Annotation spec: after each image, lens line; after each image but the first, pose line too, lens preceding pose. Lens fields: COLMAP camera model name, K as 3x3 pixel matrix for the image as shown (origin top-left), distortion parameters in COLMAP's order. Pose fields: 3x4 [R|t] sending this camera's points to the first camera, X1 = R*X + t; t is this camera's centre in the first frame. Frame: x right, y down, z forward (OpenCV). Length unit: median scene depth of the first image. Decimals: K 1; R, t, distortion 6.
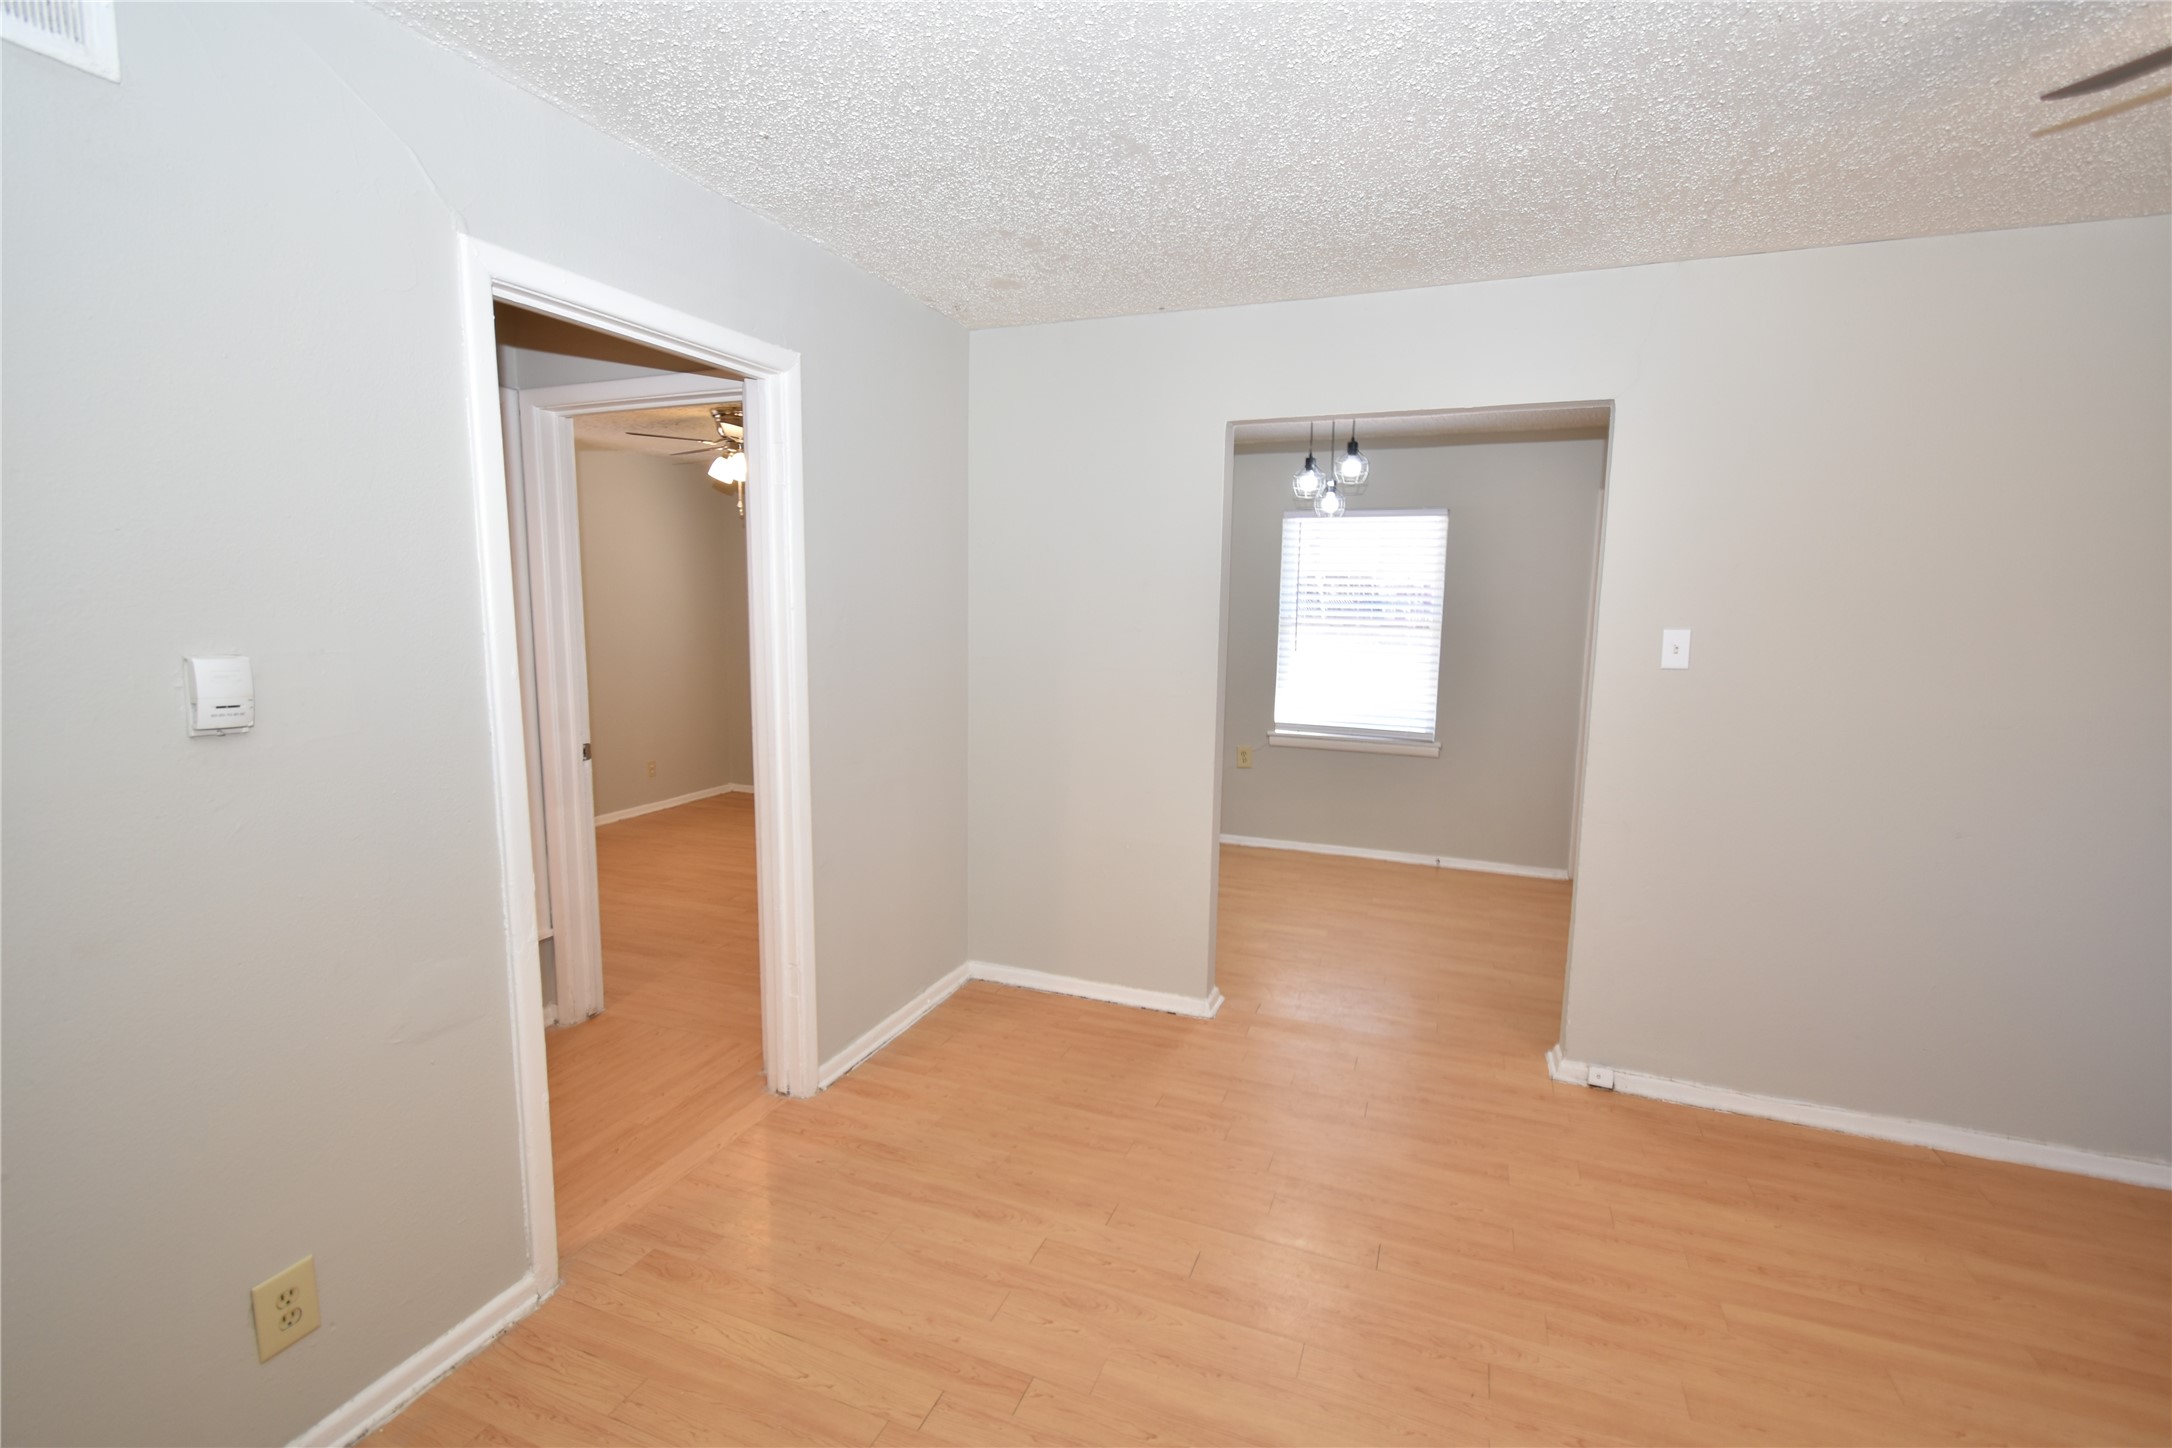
lens RADIAL K [[954.8, 0, 1086.5], [0, 954.8, 727.5], [0, 0, 1]] dist [0.004497, -0.002221]
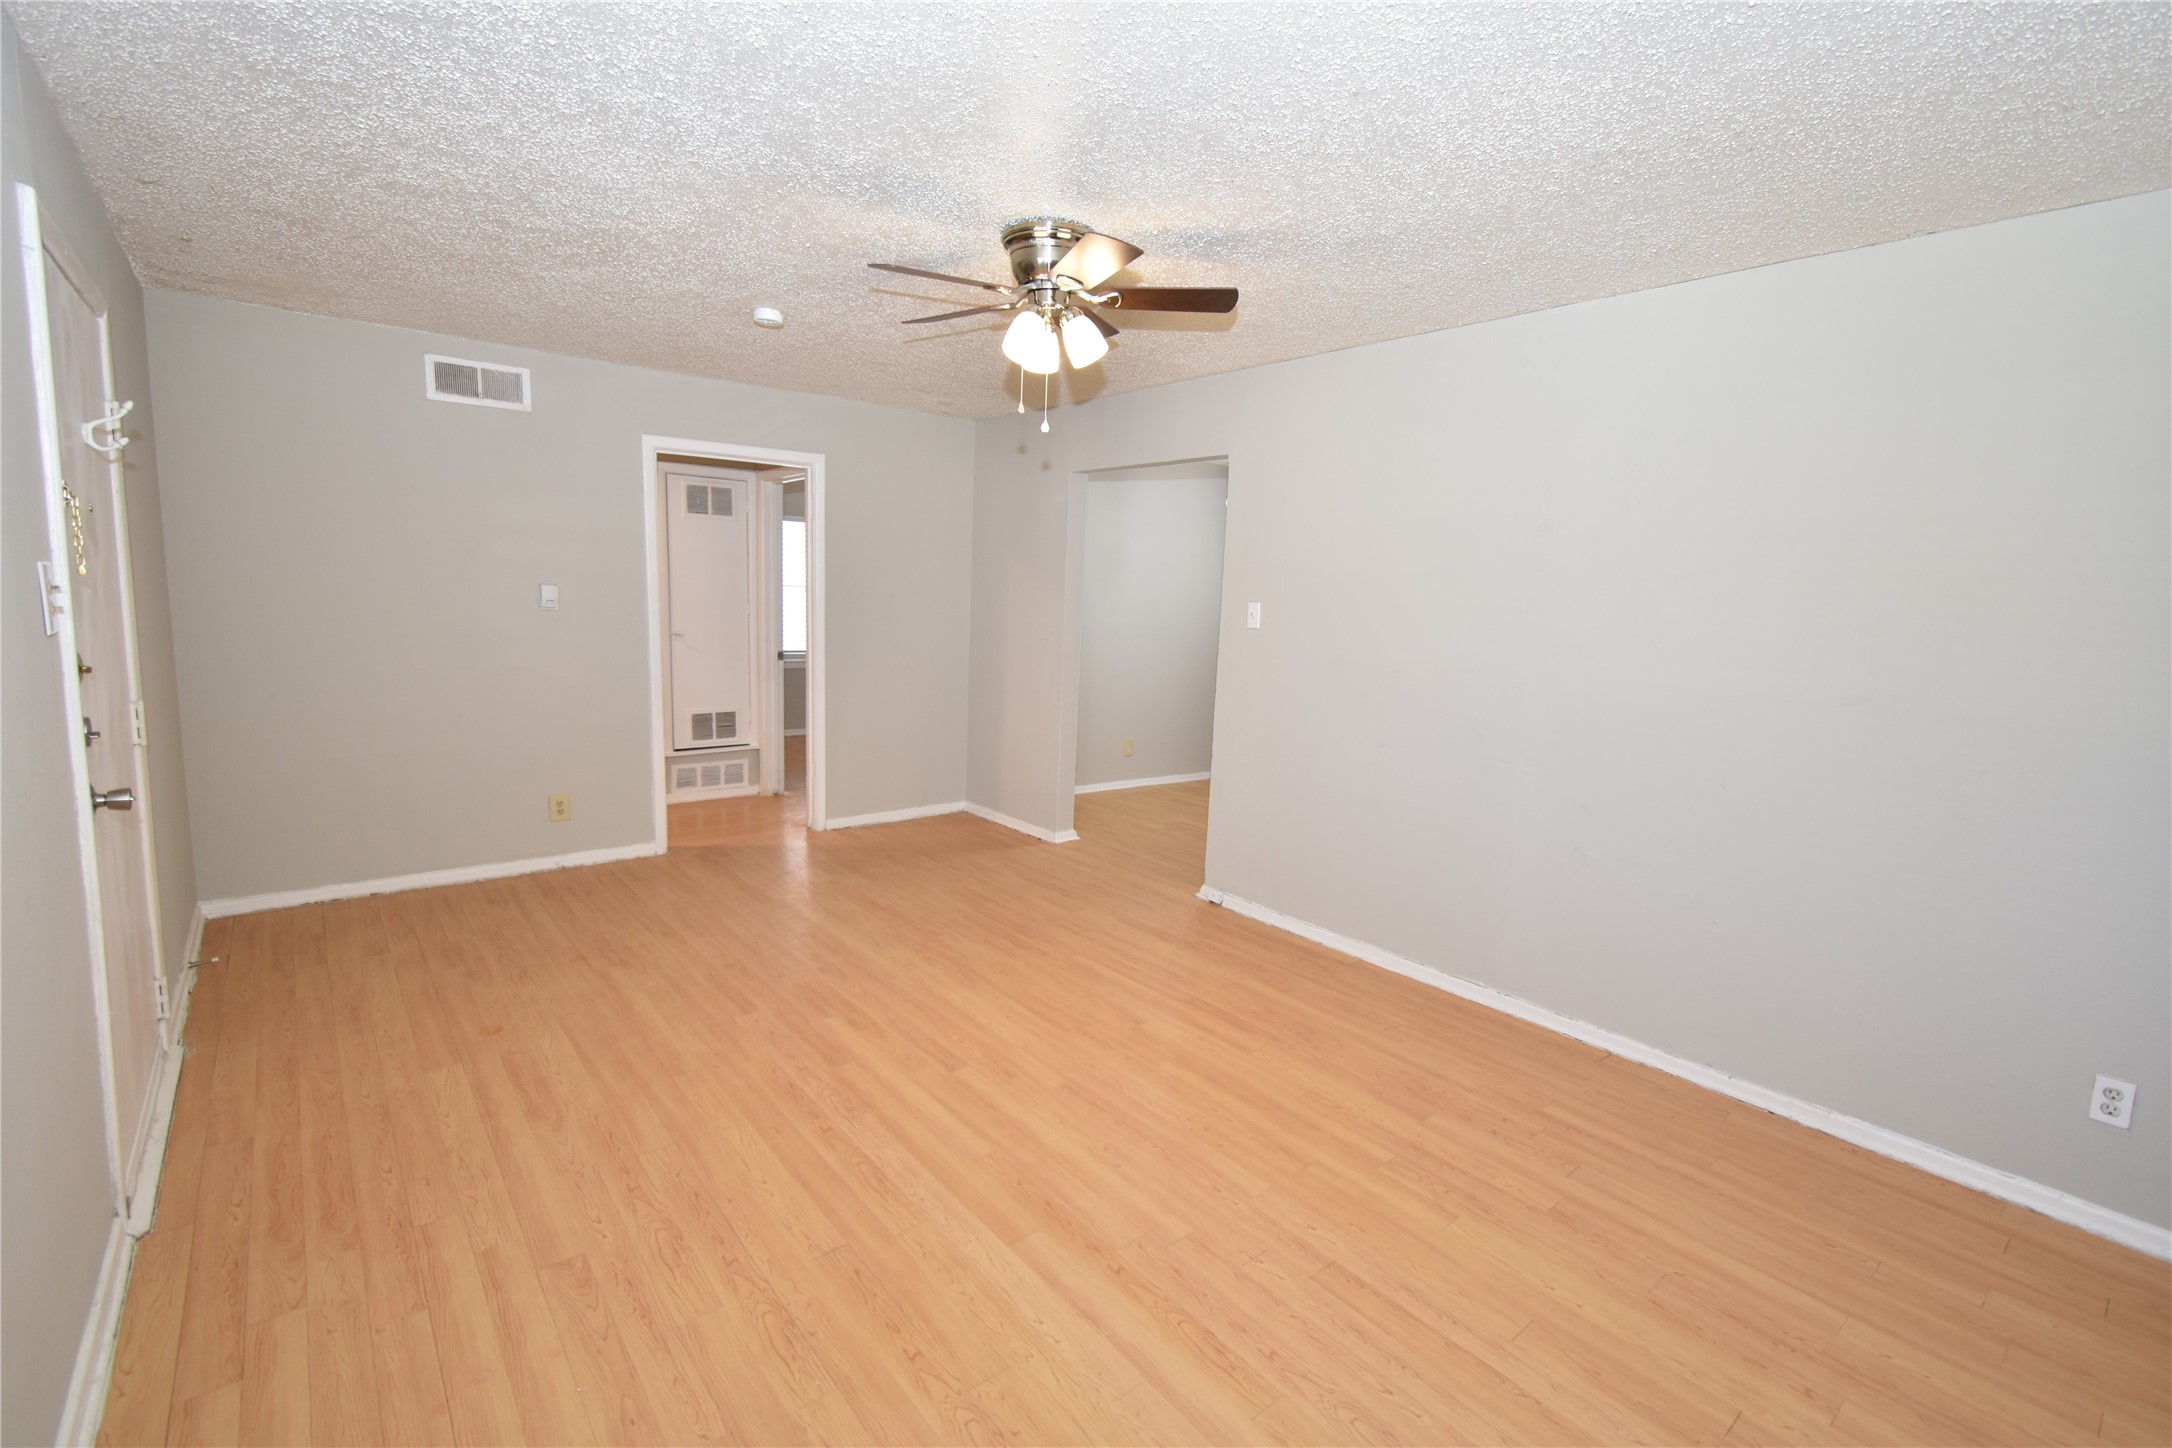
lens RADIAL K [[954.8, 0, 1092.8], [0, 954.8, 720.5], [0, 0, 1]] dist [0.004497, -0.002221]
pose [[0.876365, 0.083321, -0.474387, 1.103522], [-0.087827, 0.996055, 0.012697, 0.086395], [0.473573, 0.030537, 0.880225, -0.460462]]
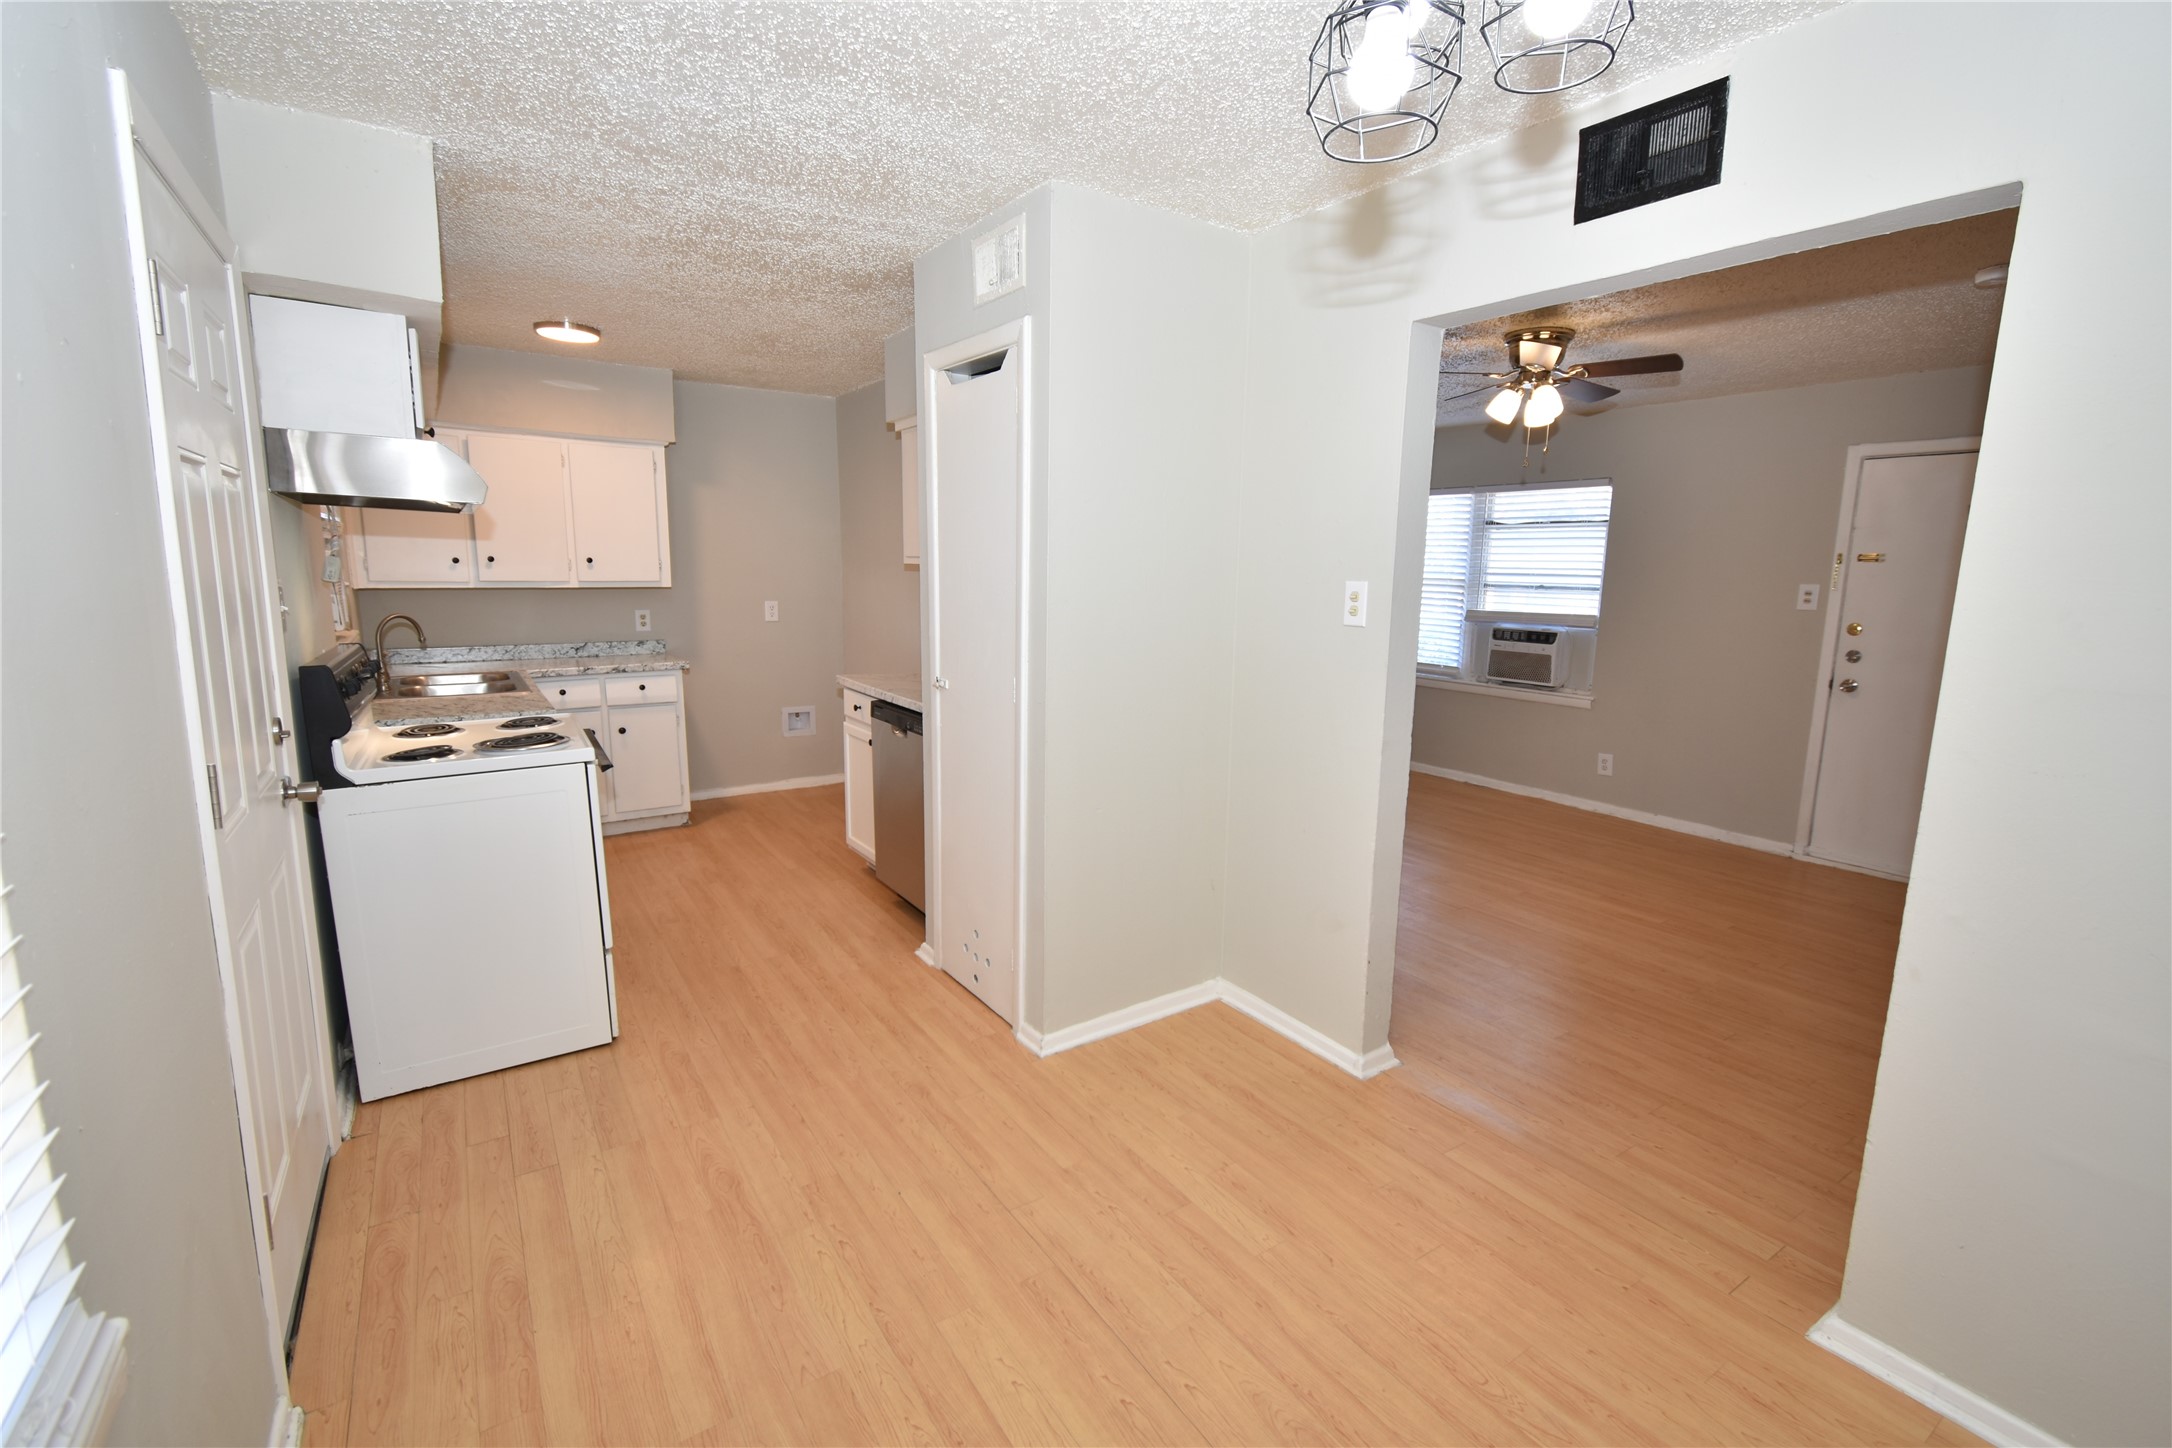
lens RADIAL K [[954.8, 0, 1089.7], [0, 954.8, 722.8], [0, 0, 1]] dist [0.004497, -0.002221]
pose [[-0.819883, -0.125934, 0.558509, 0.271373], [0.041407, 0.959912, 0.277227, -0.243160], [-0.571031, 0.250420, -0.781801, 1.924075]]
